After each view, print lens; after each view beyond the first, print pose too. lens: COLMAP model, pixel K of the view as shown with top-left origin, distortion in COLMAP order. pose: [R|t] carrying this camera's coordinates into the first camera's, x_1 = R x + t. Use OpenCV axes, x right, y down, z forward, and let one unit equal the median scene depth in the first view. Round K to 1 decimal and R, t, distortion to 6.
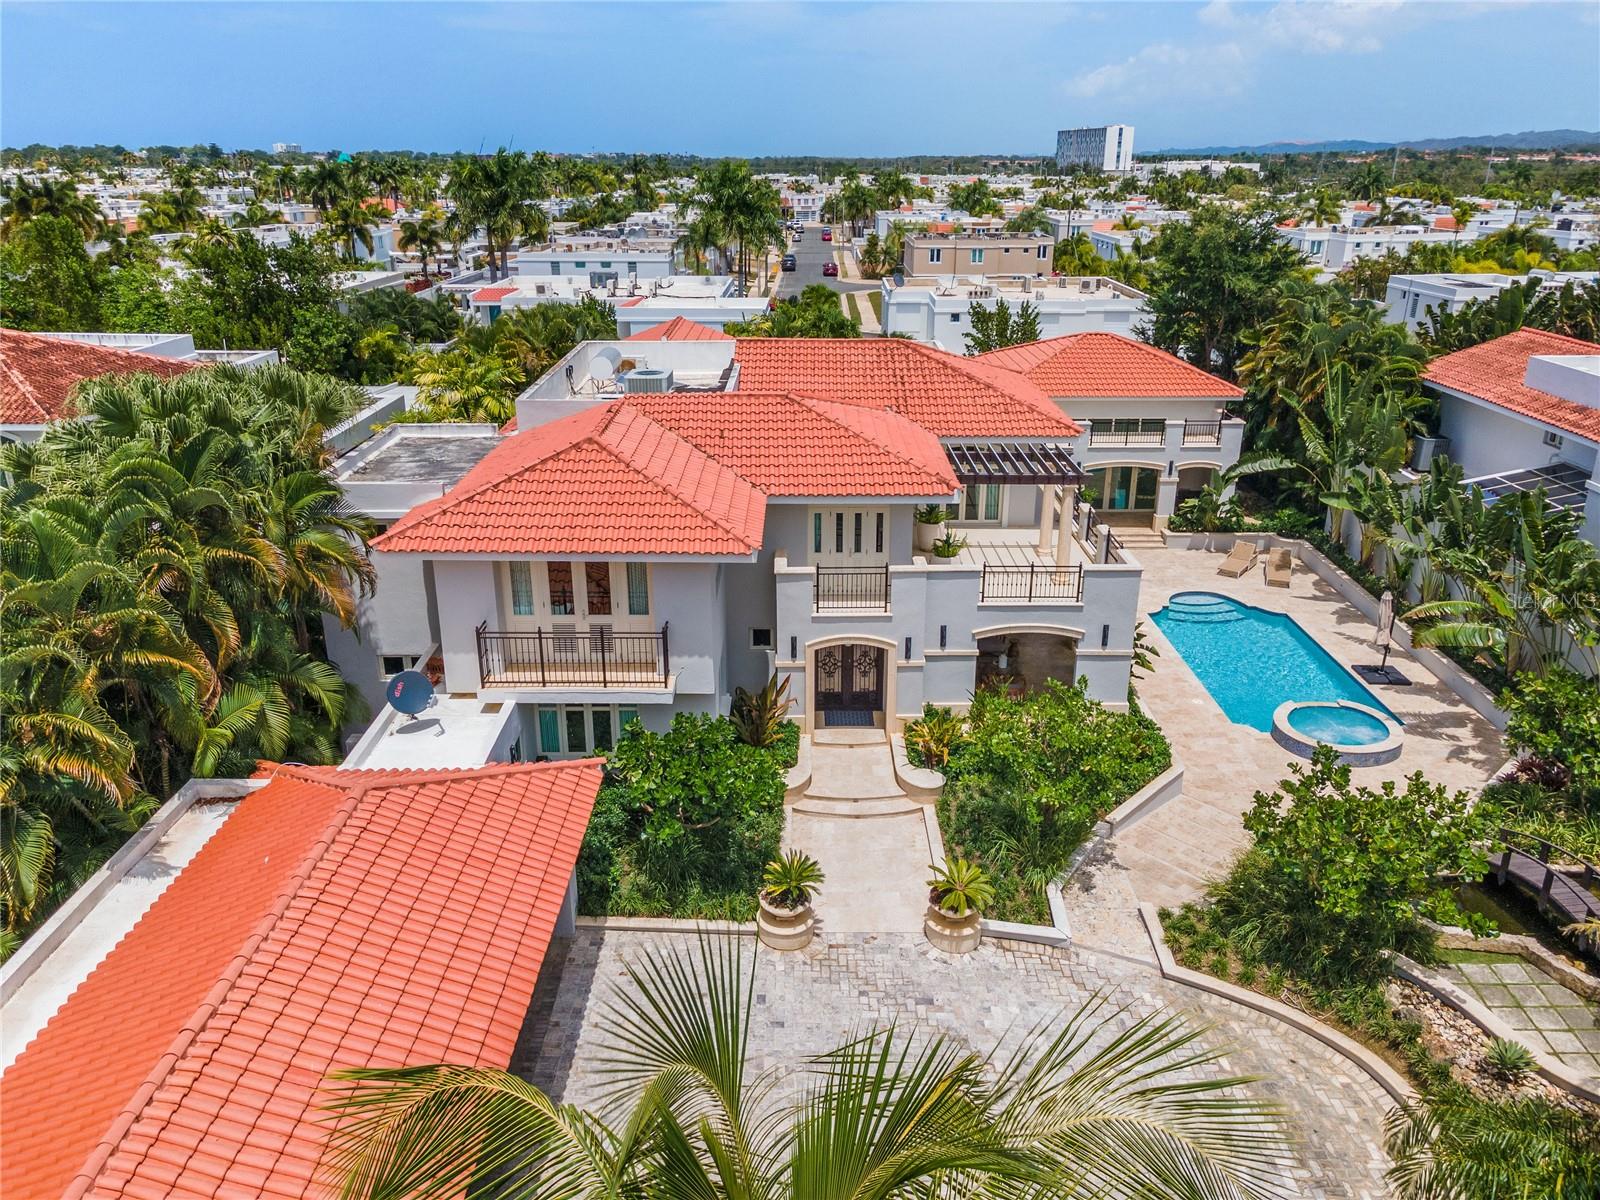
lens RADIAL K [[1163.1, 0, 796.9], [0, 1163.1, 589.4], [0, 0, 1]] dist [0.030907, 0.023109]
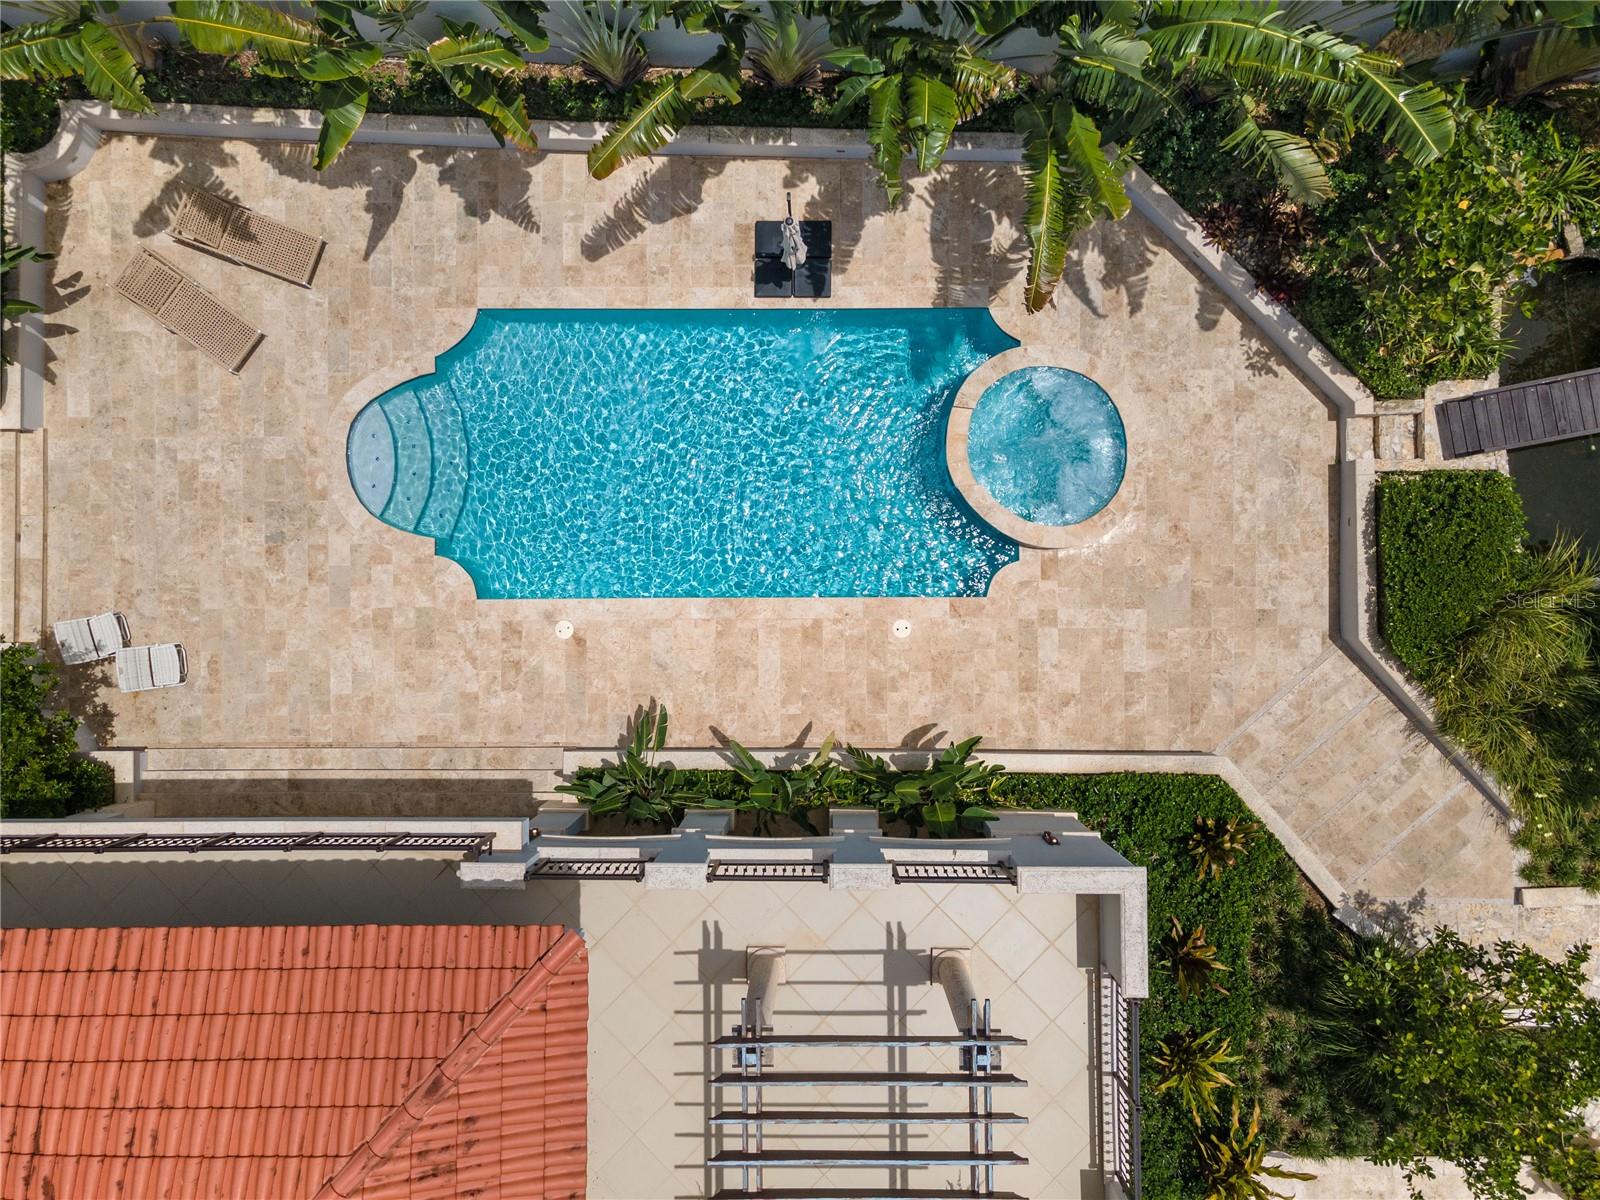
lens RADIAL K [[1163.1, 0, 796.9], [0, 1163.1, 589.4], [0, 0, 1]] dist [0.030907, 0.023109]
pose [[-0.002679, -0.999839, 0.017739, 0.393019], [0.364695, 0.015540, 0.930997, -0.499808], [-0.931123, 0.008964, 0.364595, 0.939572]]
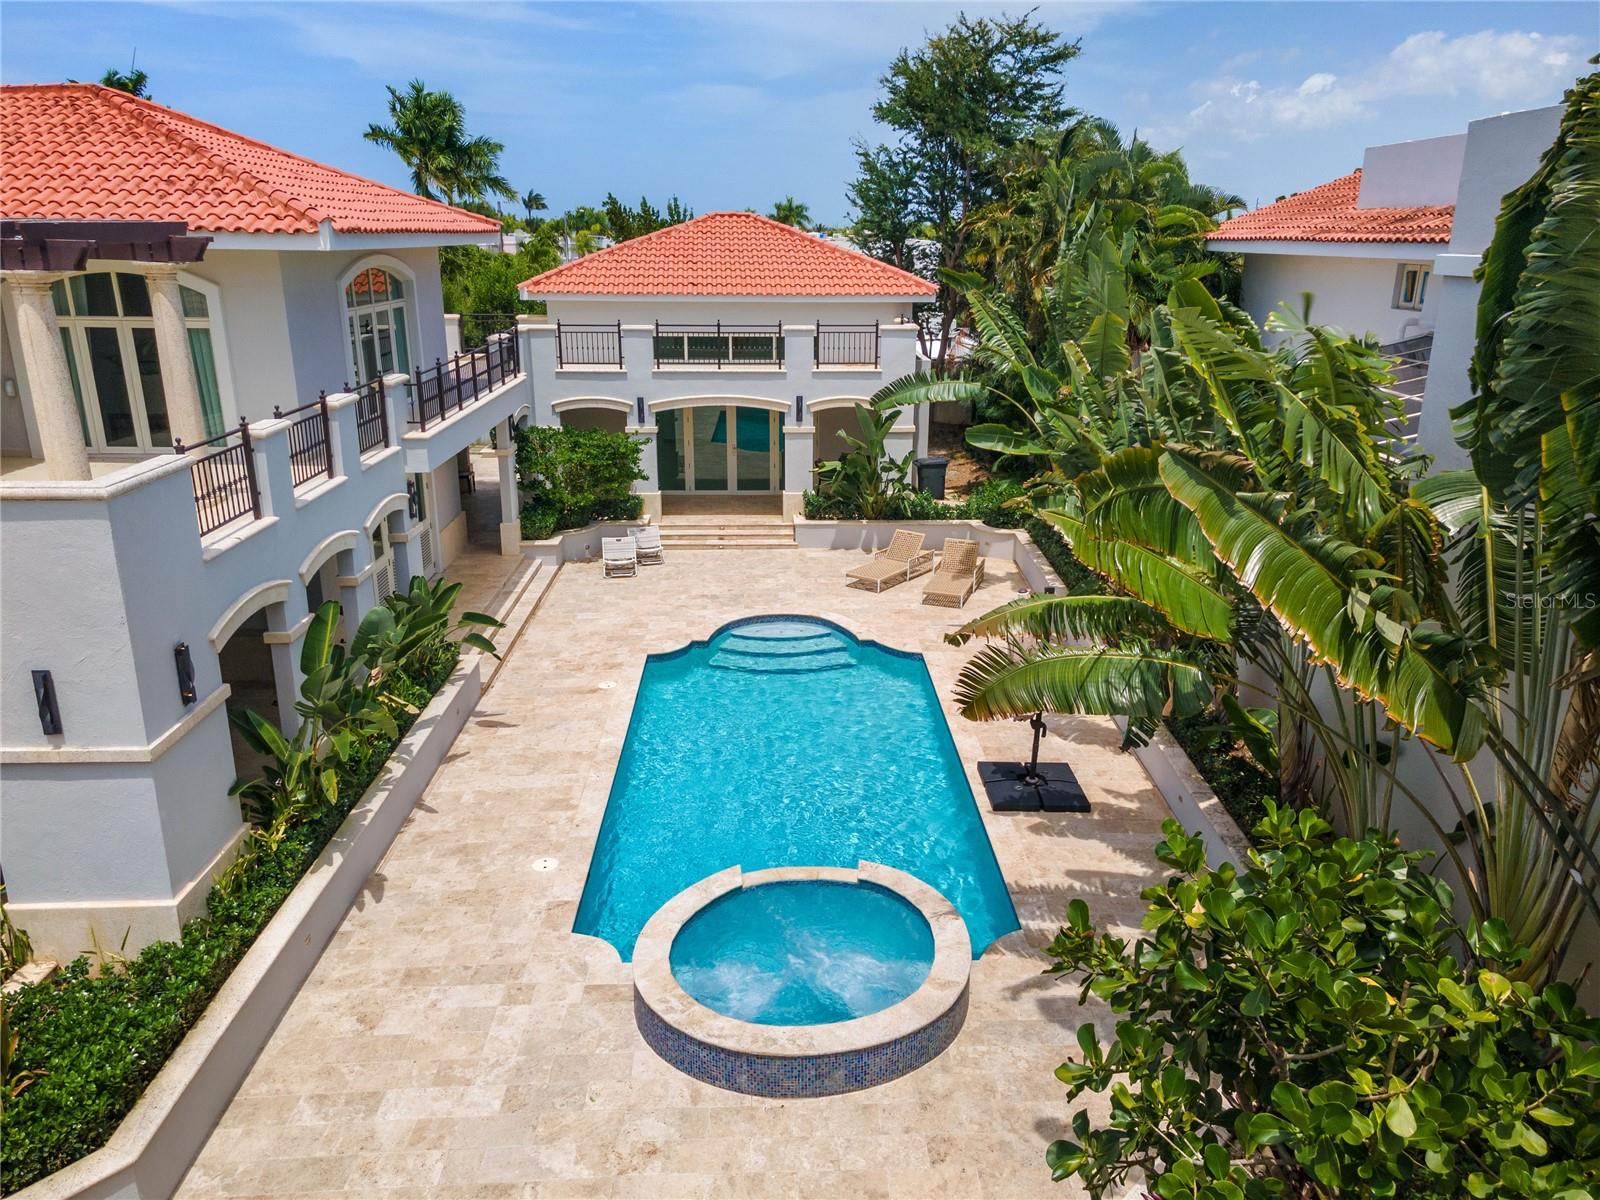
lens RADIAL K [[1163.1, 0, 796.9], [0, 1163.1, 589.4], [0, 0, 1]] dist [0.030907, 0.023109]
pose [[0.999636, -0.003424, 0.026764, 0.467286], [0.004915, 0.998429, -0.055822, 0.027614], [-0.026531, 0.055933, 0.998082, 0.660622]]
